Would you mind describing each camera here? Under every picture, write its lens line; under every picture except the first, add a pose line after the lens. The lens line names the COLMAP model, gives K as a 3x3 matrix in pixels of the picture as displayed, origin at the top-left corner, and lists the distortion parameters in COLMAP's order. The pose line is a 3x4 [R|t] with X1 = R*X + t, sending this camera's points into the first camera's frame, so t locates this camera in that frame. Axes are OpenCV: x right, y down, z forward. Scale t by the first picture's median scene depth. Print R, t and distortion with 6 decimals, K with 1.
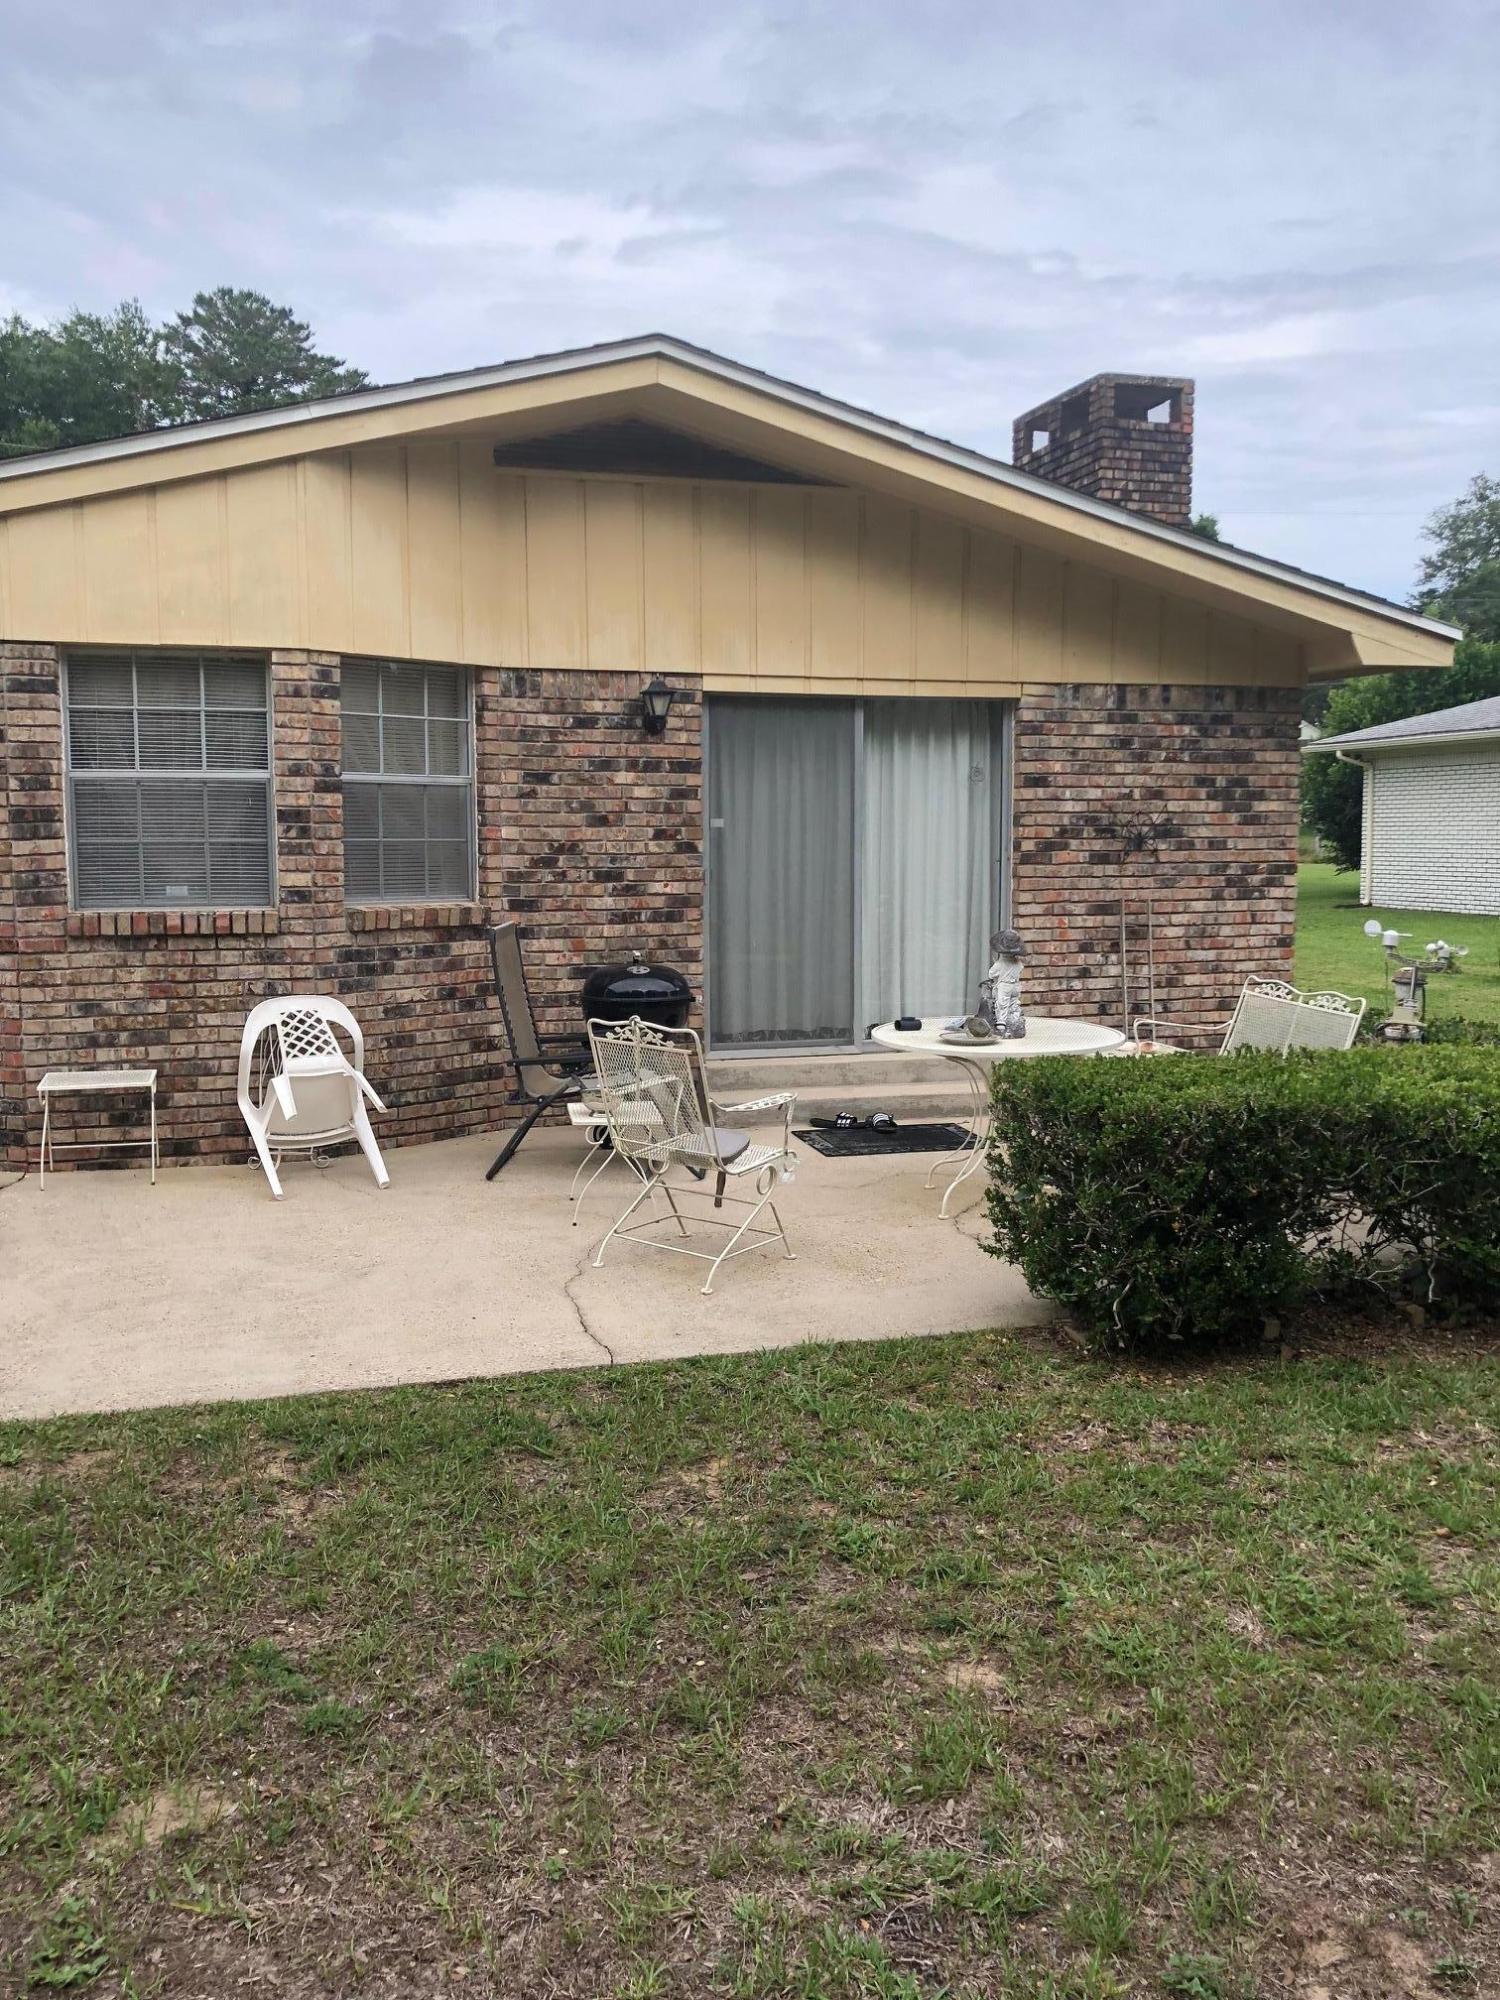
lens RADIAL K [[1630.7, 0, 750.4], [0, 1630.7, 997.2], [0, 0, 1]] dist [0.052315, -0.037667]
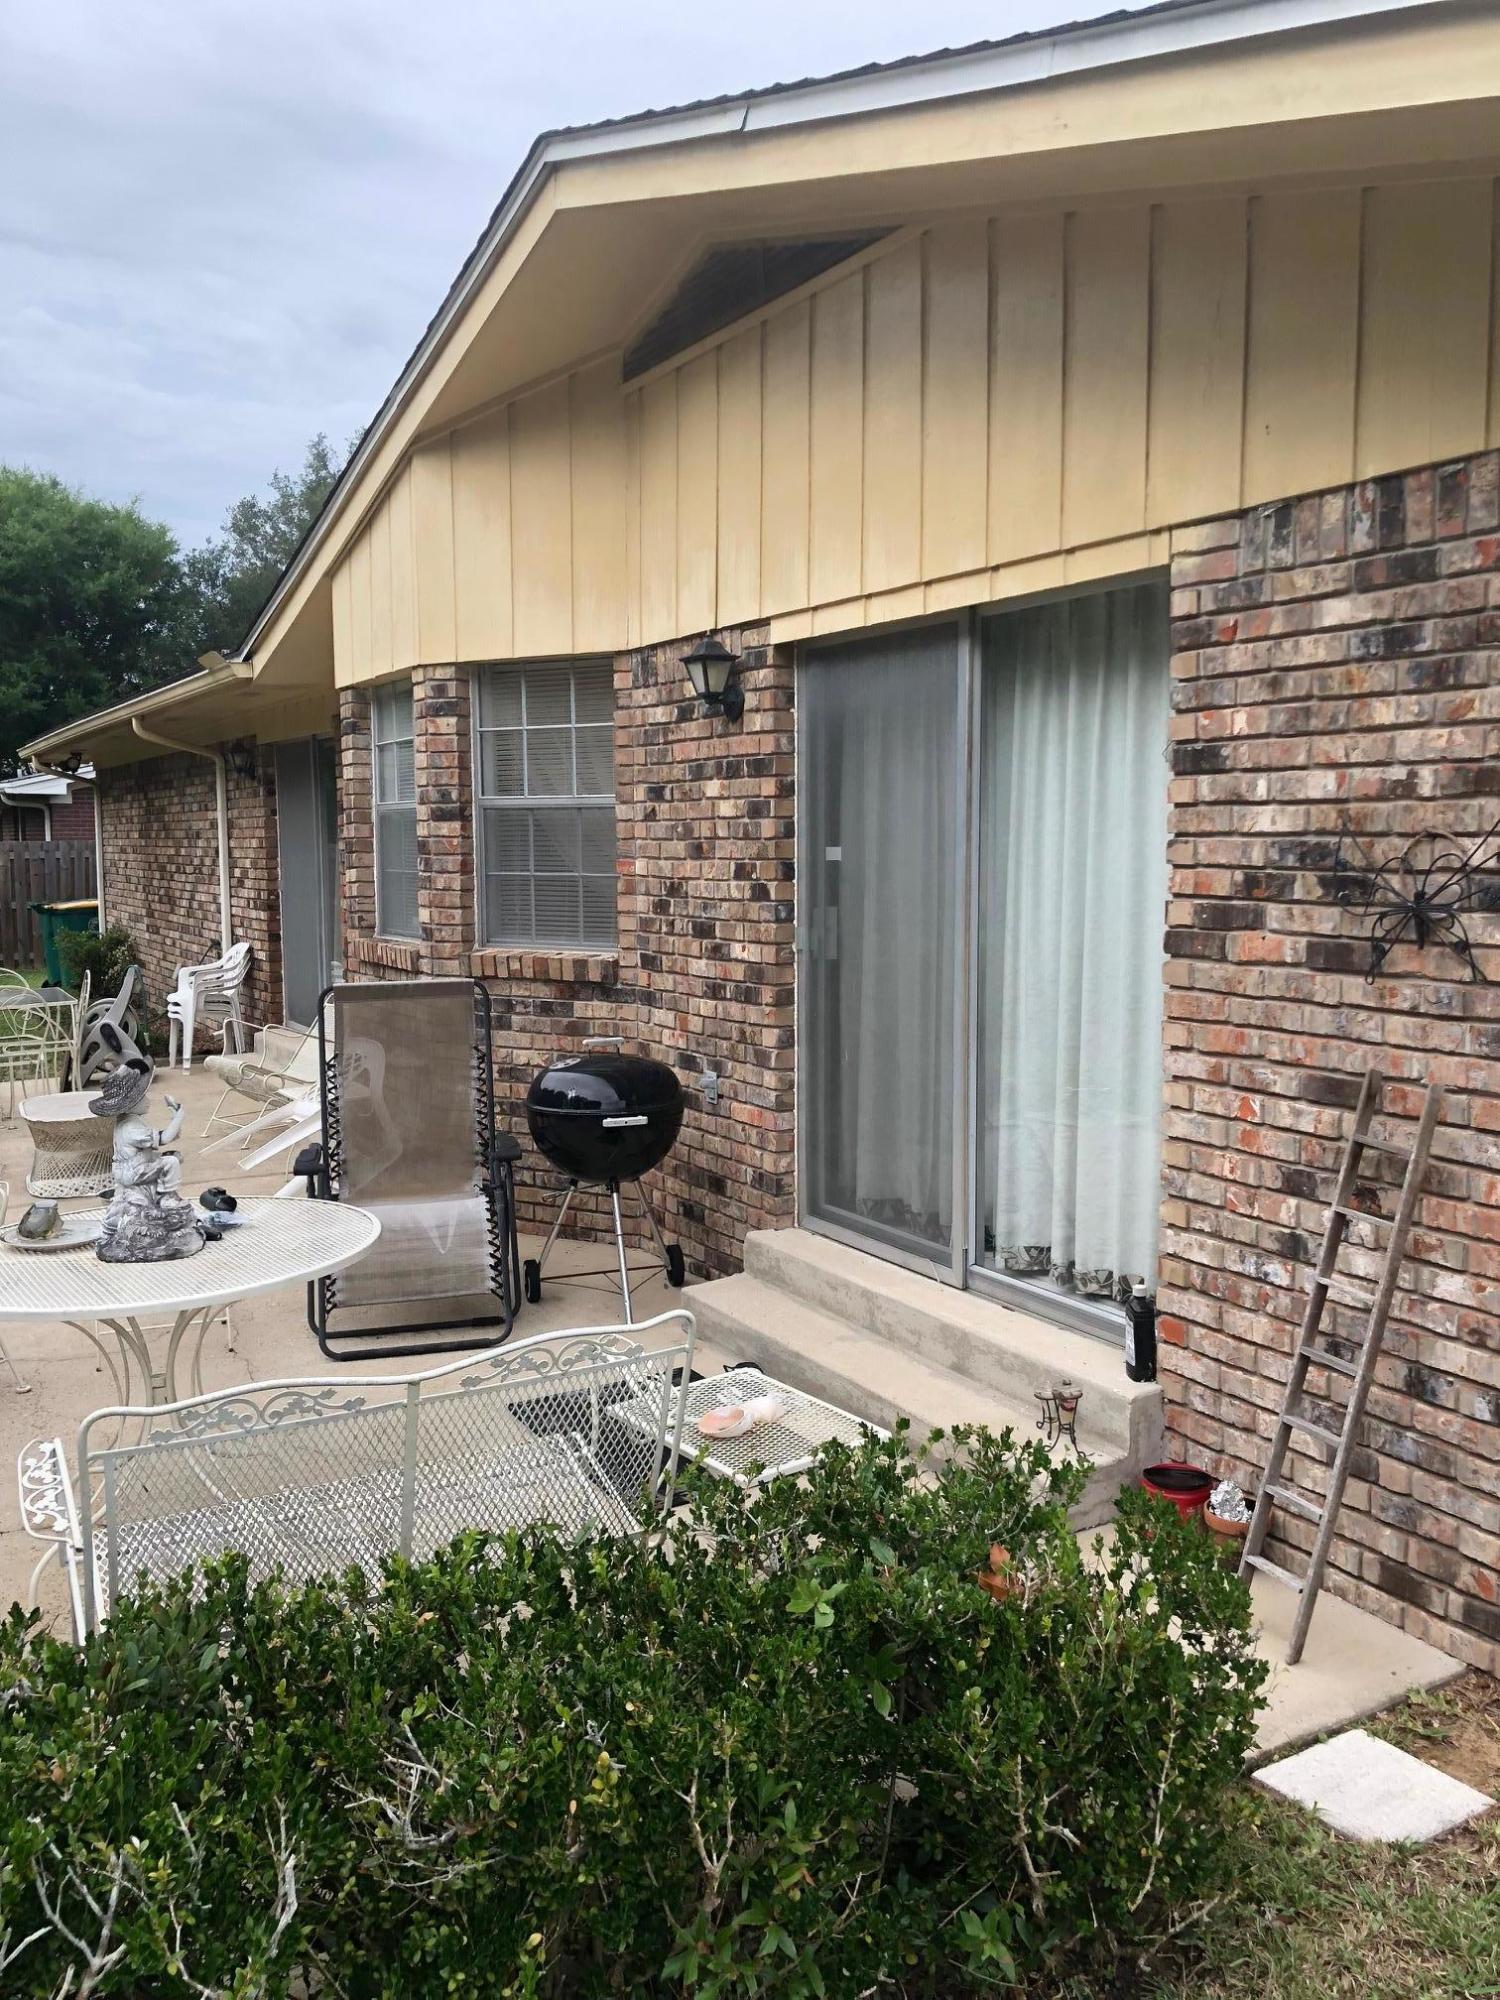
lens RADIAL K [[1630.7, 0, 749.8], [0, 1630.7, 995.8], [0, 0, 1]] dist [0.052315, -0.037667]
pose [[0.244577, 0.096073, -0.964859, 0.585949], [-0.087948, 0.993176, 0.076599, -0.100030], [0.965633, 0.066123, 0.251357, 0.834692]]
